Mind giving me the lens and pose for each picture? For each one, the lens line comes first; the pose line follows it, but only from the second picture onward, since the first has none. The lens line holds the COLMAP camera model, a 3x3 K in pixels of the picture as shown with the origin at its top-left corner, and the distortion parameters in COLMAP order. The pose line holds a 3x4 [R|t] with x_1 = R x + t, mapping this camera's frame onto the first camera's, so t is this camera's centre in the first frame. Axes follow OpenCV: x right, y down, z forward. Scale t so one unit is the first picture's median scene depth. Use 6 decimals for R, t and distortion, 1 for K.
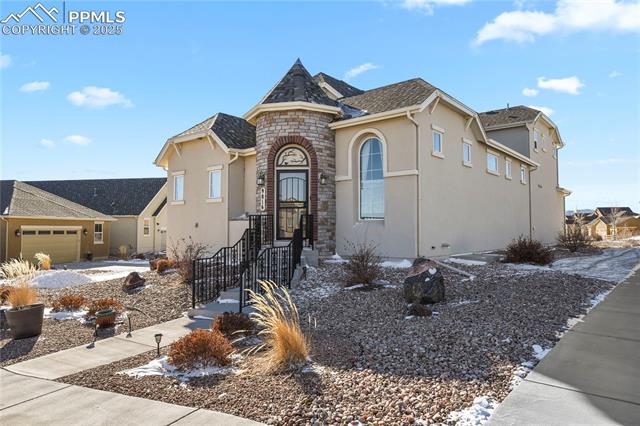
lens RADIAL K [[434.2, 0, 320.0], [0, 434.2, 213.0], [0, 0, 1]] dist [-0.001209, -0.000578]
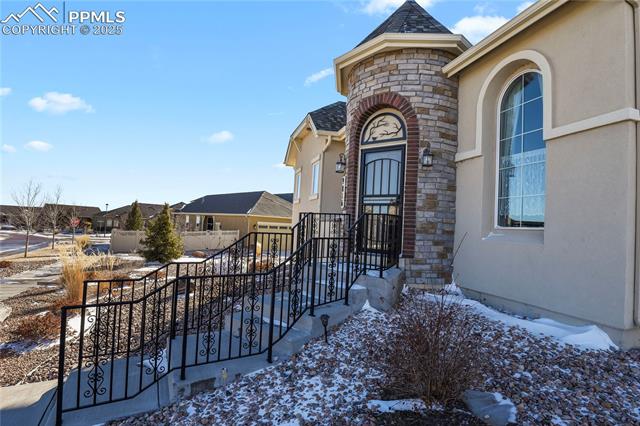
lens RADIAL K [[319.4, 0, 320.0], [0, 319.4, 213.0], [0, 0, 1]] dist [-0.025743, -0.000692]
pose [[0.835846, 0.020294, -0.548589, 0.125115], [-0.029688, 0.999525, -0.008258, 0.007394], [0.548161, 0.023189, 0.836051, 0.543956]]
